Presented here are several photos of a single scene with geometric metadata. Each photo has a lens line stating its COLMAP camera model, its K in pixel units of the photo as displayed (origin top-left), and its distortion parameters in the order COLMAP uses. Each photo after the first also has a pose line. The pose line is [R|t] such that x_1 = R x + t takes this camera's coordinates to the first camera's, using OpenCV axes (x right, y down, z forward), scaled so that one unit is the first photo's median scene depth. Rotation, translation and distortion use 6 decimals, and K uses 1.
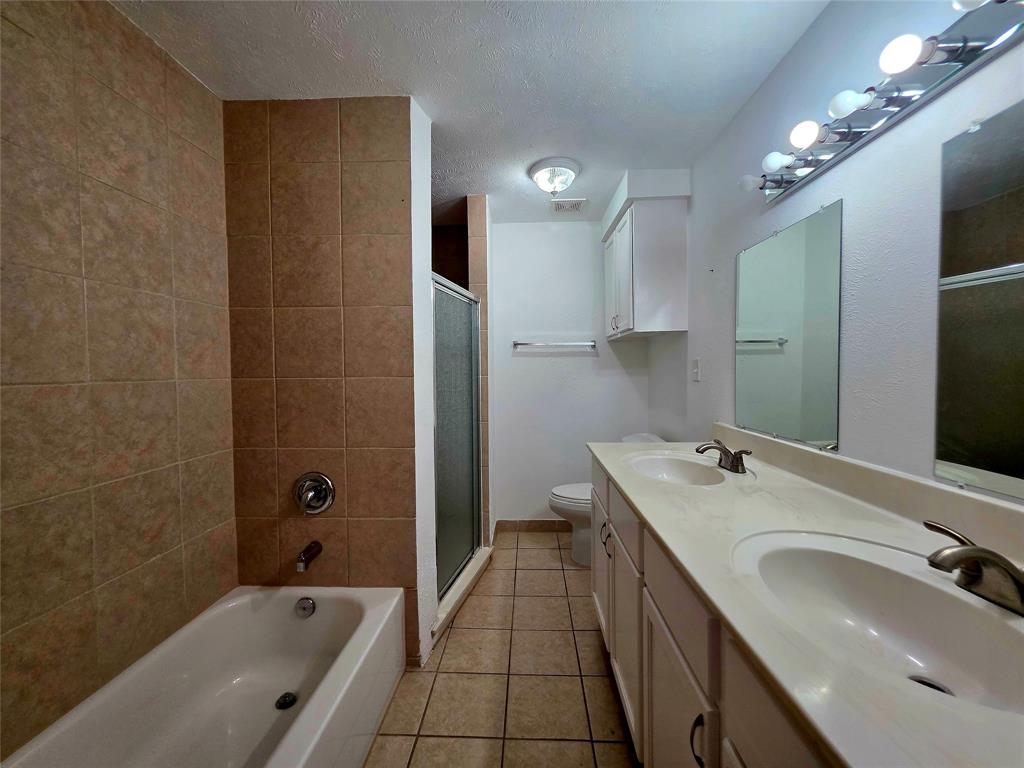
lens RADIAL K [[409.8, 0, 511.3], [0, 409.8, 381.0], [0, 0, 1]] dist [0.001492, -0.000470]
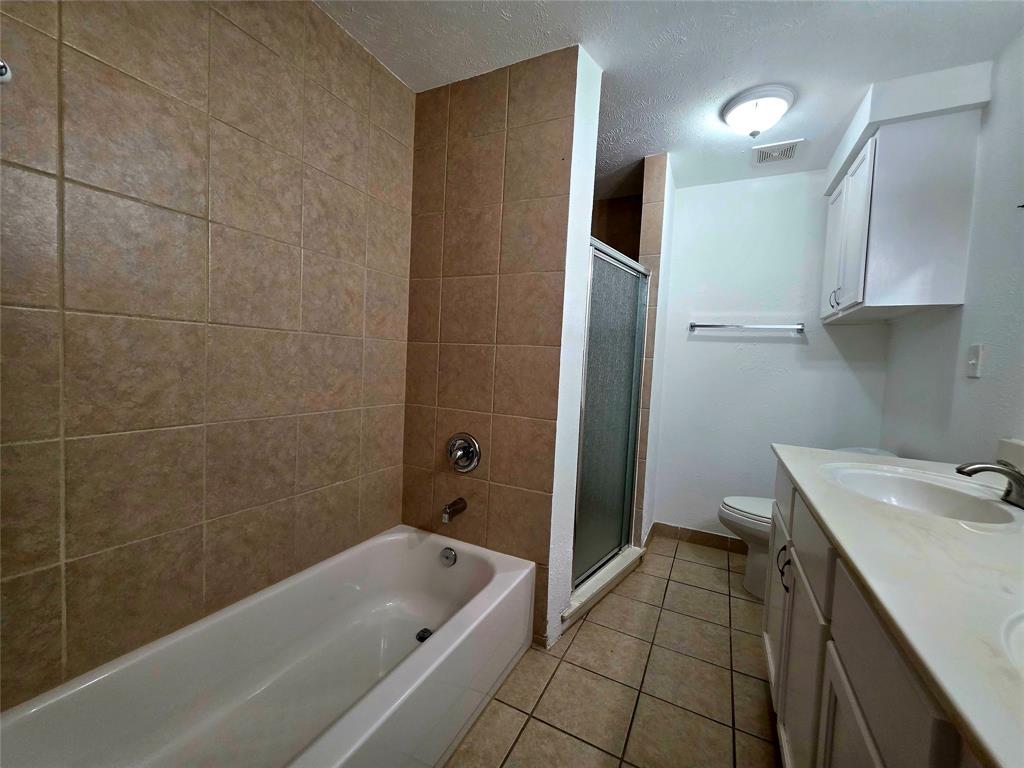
lens RADIAL K [[409.8, 0, 512.5], [0, 409.8, 383.2], [0, 0, 1]] dist [0.001492, -0.000470]
pose [[0.906344, 0.074595, -0.415904, 0.061396], [-0.068369, 0.997213, 0.029867, 0.054472], [0.416973, 0.001365, 0.908918, 0.092909]]
